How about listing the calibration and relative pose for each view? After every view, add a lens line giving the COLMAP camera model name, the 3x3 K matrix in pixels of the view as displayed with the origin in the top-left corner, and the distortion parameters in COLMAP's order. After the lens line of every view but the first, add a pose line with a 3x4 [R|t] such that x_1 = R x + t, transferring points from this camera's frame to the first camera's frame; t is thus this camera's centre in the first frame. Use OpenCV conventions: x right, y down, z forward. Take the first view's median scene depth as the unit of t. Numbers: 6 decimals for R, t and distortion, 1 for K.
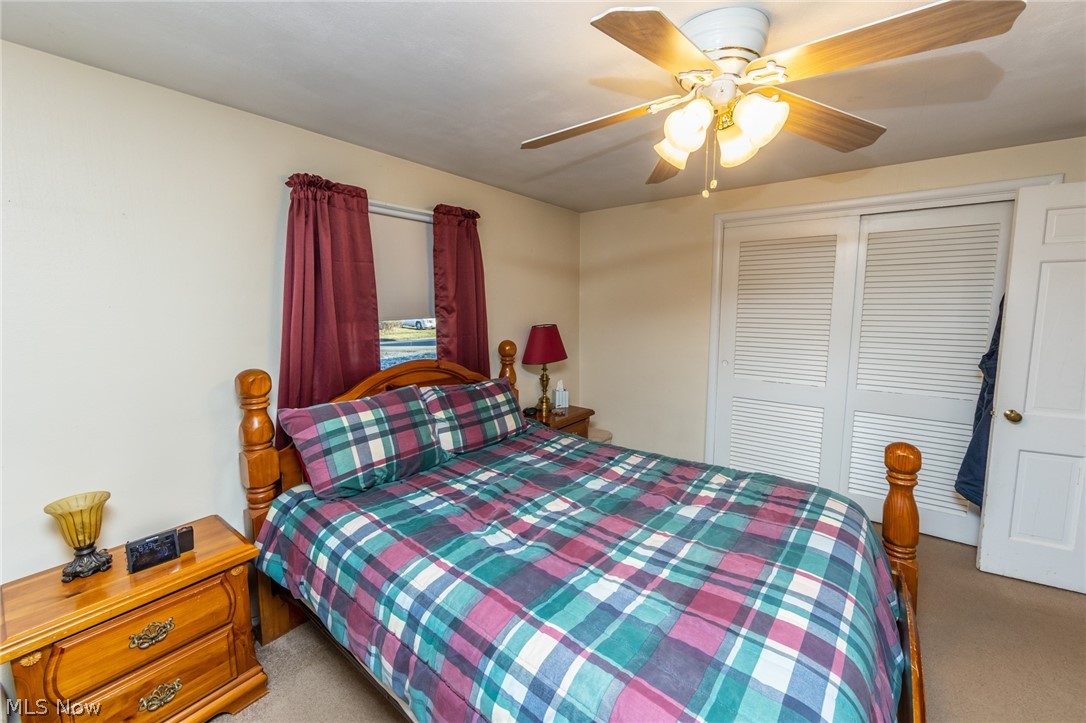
lens RADIAL K [[426.0, 0, 545.6], [0, 426.0, 355.4], [0, 0, 1]] dist [-0.000309, -0.000548]
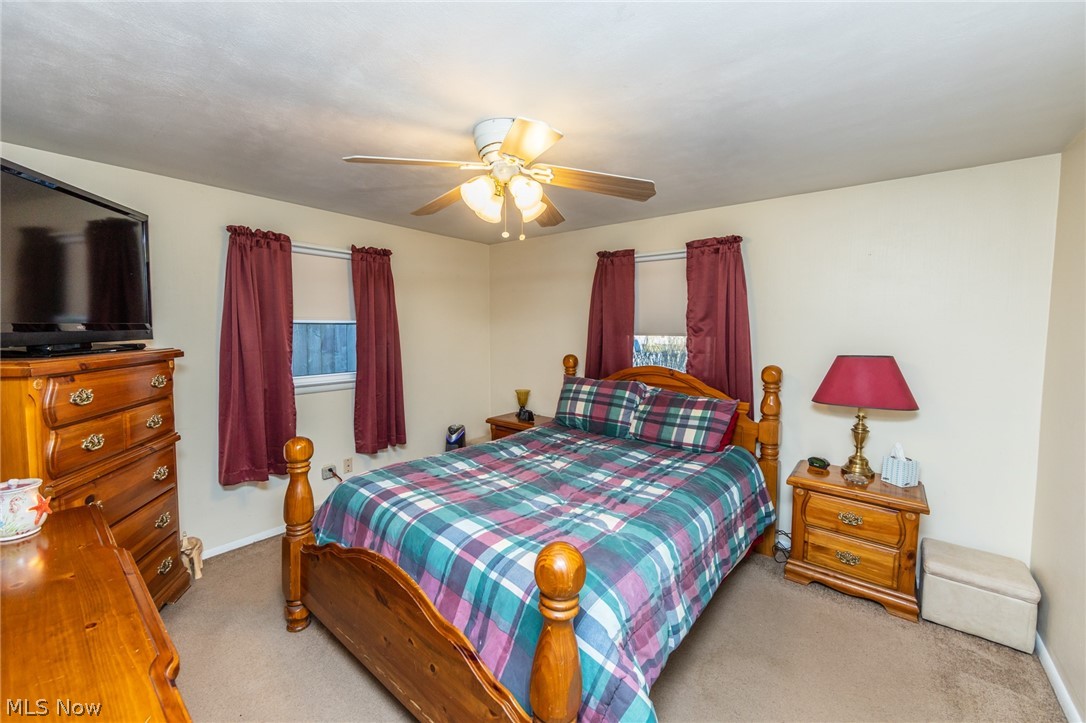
lens RADIAL K [[426.0, 0, 543.8], [0, 426.0, 360.6], [0, 0, 1]] dist [-0.000309, -0.000548]
pose [[-0.011036, 0.094421, -0.995471, 0.963719], [-0.132962, 0.986553, 0.095049, -0.080258], [0.991060, 0.133409, 0.001667, 0.619947]]
